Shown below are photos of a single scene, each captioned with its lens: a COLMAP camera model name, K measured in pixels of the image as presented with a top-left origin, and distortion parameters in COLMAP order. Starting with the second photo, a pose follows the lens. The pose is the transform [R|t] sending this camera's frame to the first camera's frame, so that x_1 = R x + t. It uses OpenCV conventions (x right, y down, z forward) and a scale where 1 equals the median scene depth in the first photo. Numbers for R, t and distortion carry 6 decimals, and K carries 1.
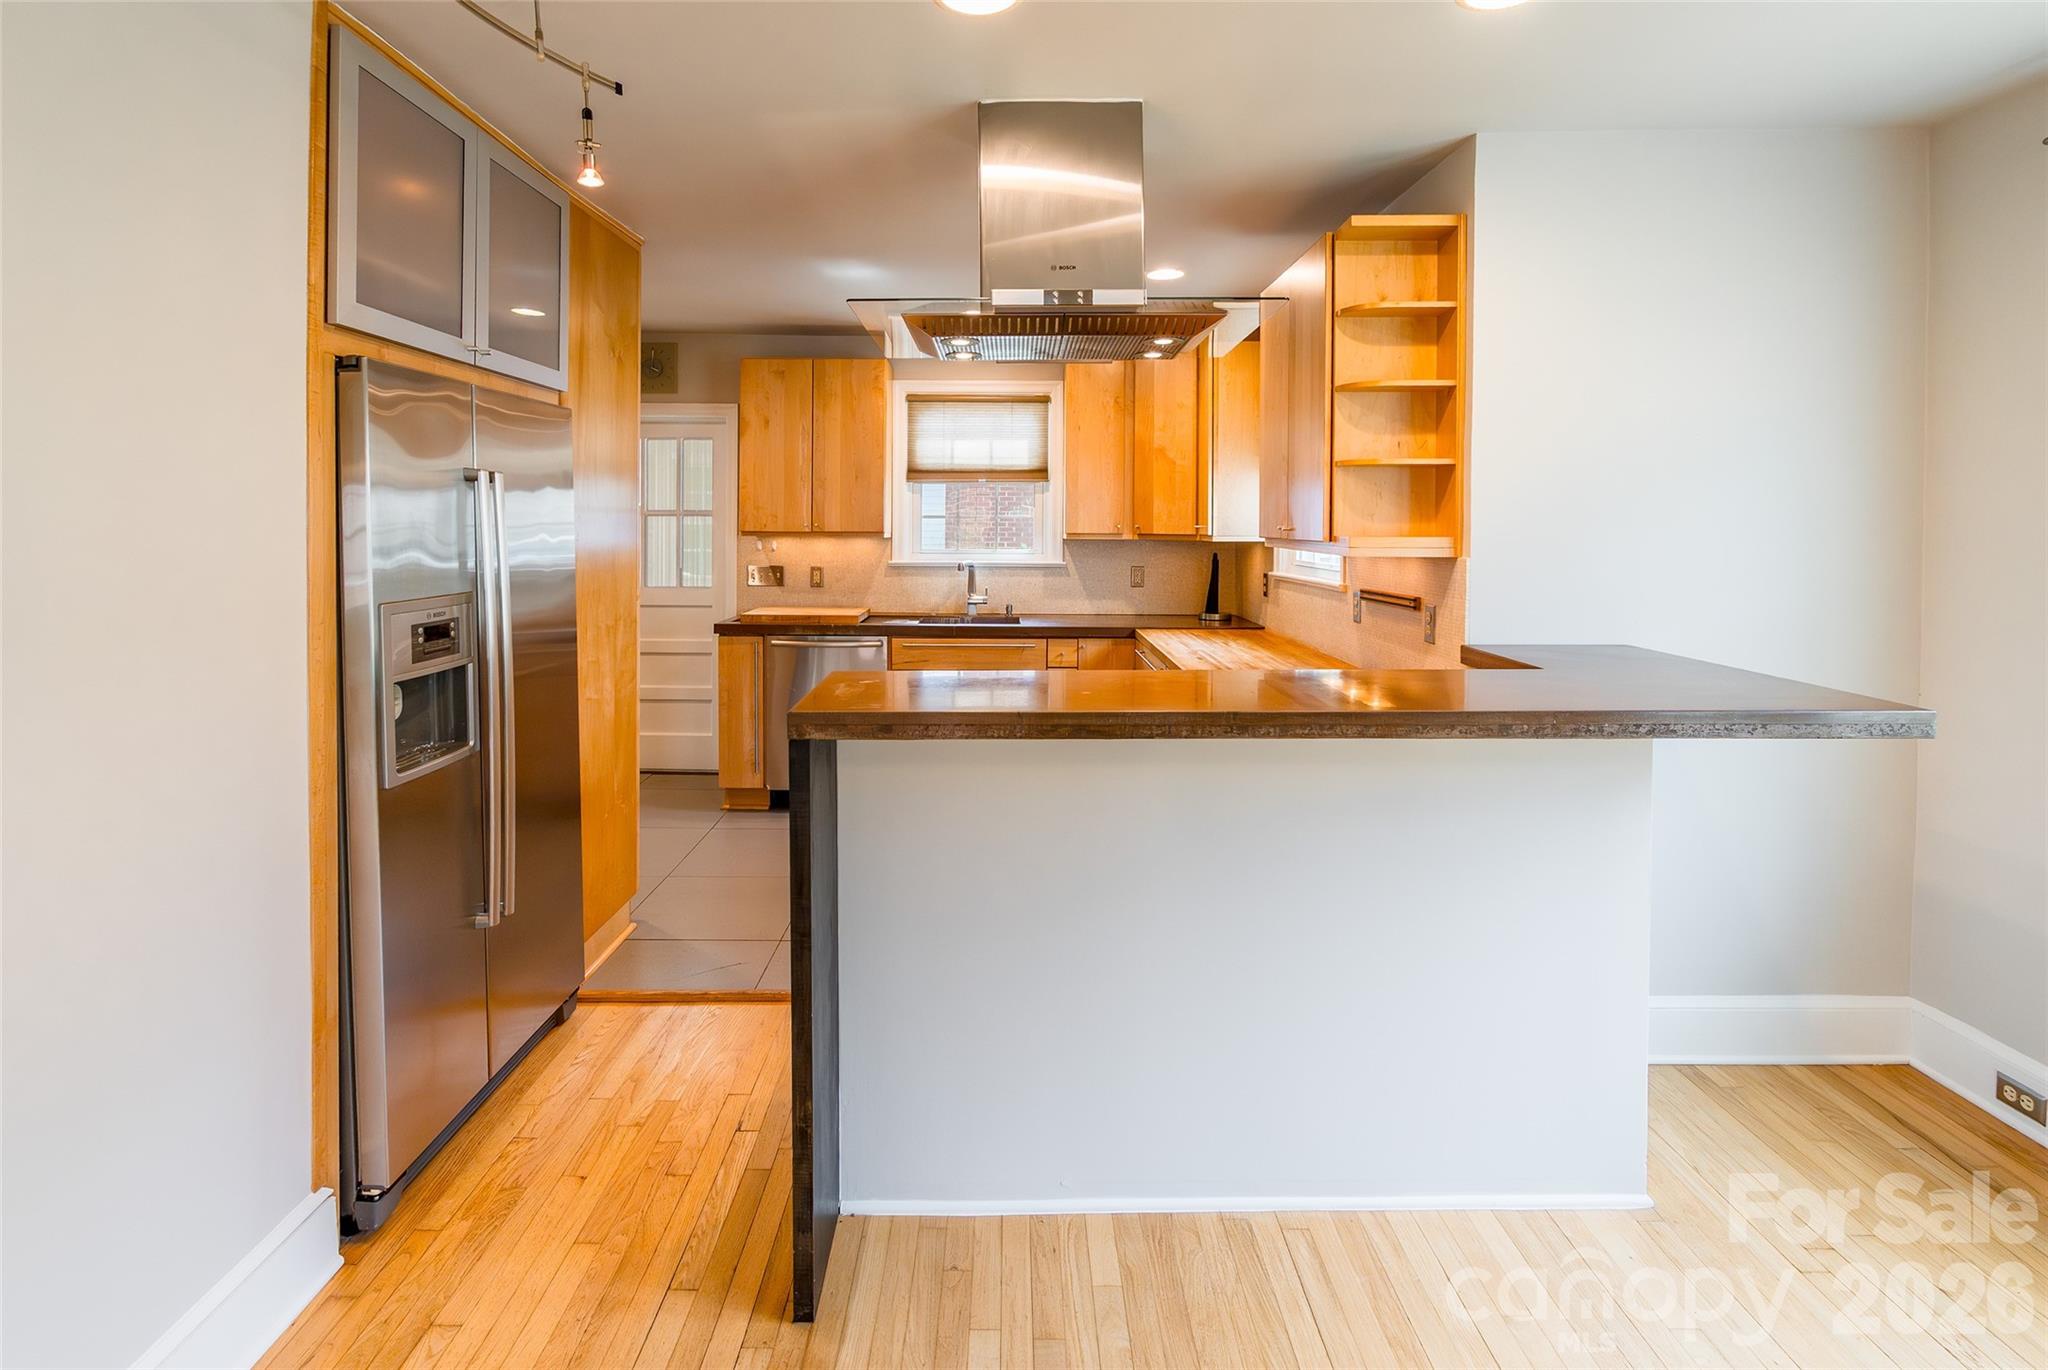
lens RADIAL K [[960.6, 0, 1014.3], [0, 960.6, 509.1], [0, 0, 1]] dist [-0.013567, 0.000038]
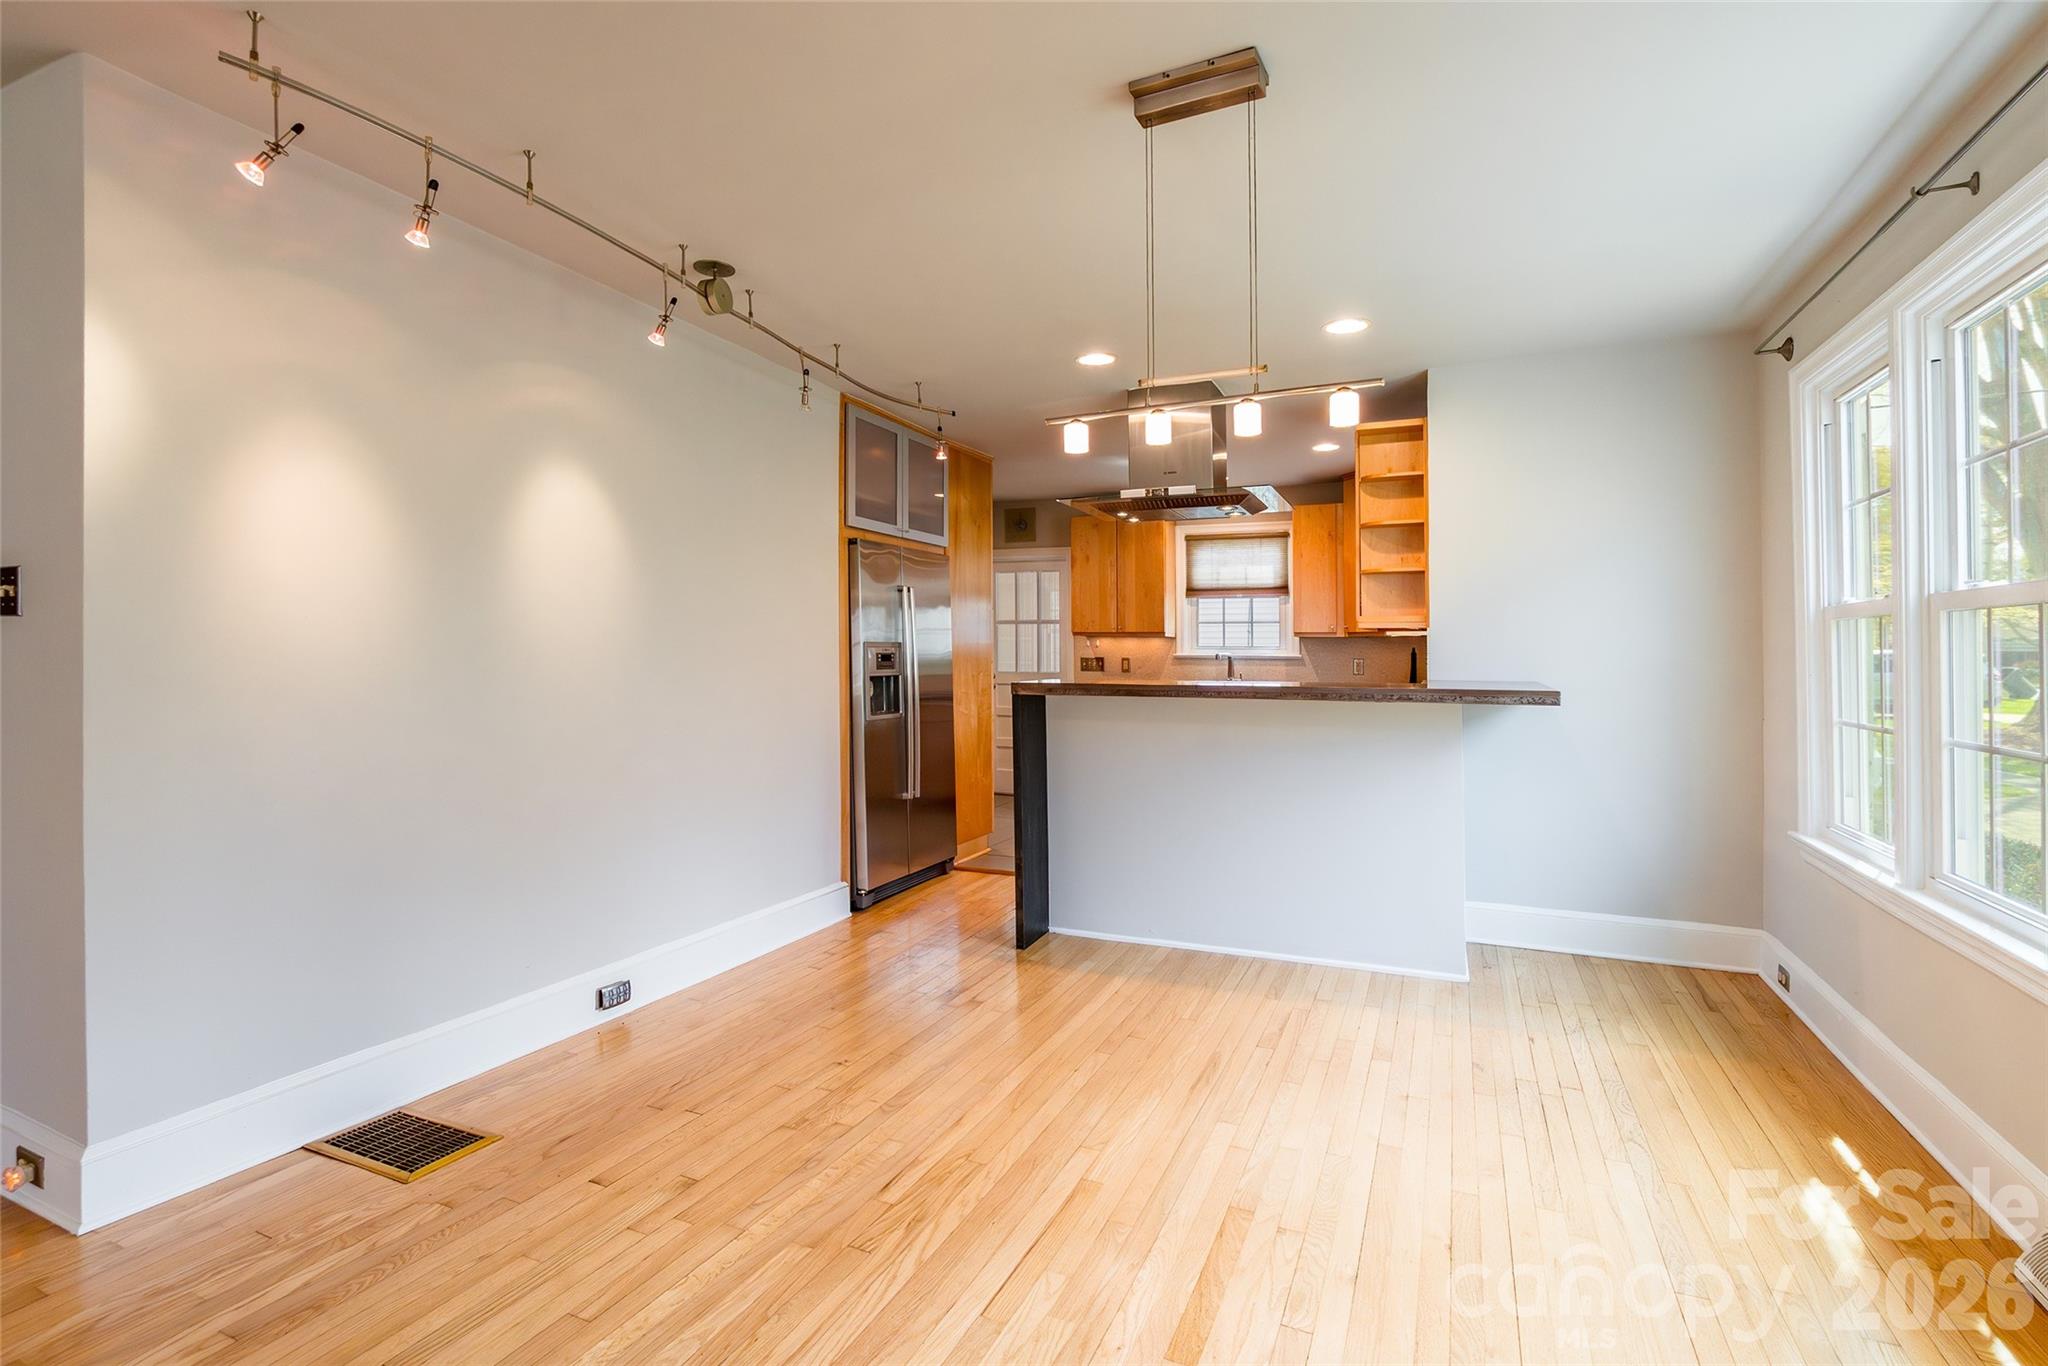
lens RADIAL K [[958.9, 0, 1054.0], [0, 958.9, 645.3], [0, 0, 1]] dist [-0.003638, -0.000100]
pose [[0.922614, -0.001087, -0.385724, 0.269078], [0.002098, 0.999995, 0.002202, 0.040280], [0.385719, -0.002841, 0.922612, -0.396711]]
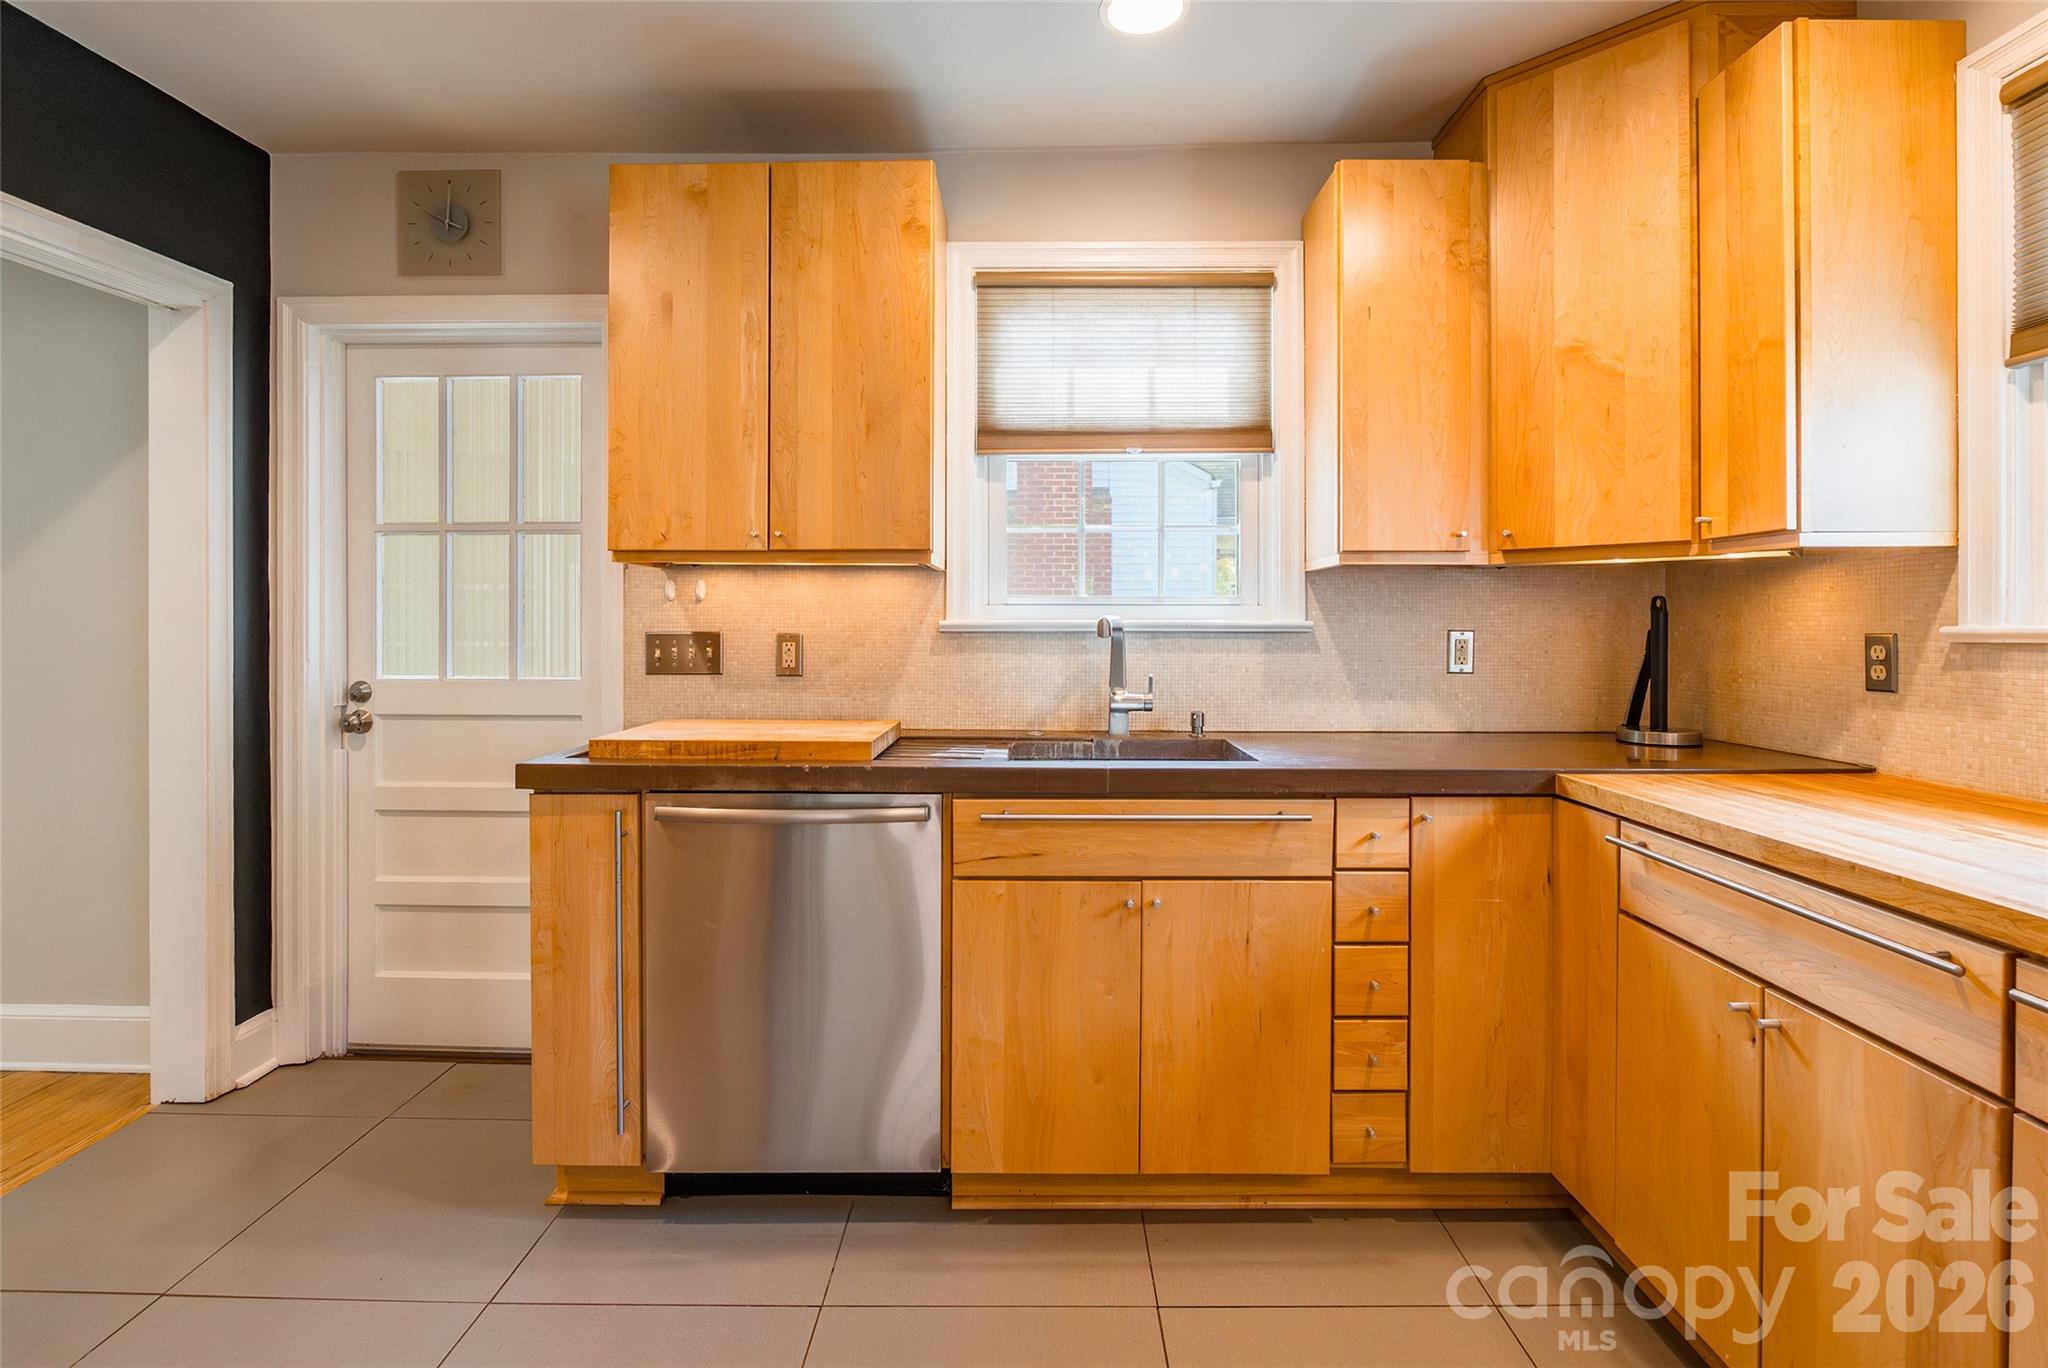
lens RADIAL K [[937.8, 0, 1023.8], [0, 937.8, 582.7], [0, 0, 1]] dist [-0.001569, -0.000037]
pose [[0.999742, -0.006330, -0.021818, -0.084153], [0.005729, 0.999606, -0.027485, 0.051642], [0.021983, 0.027353, 0.999384, 0.573796]]
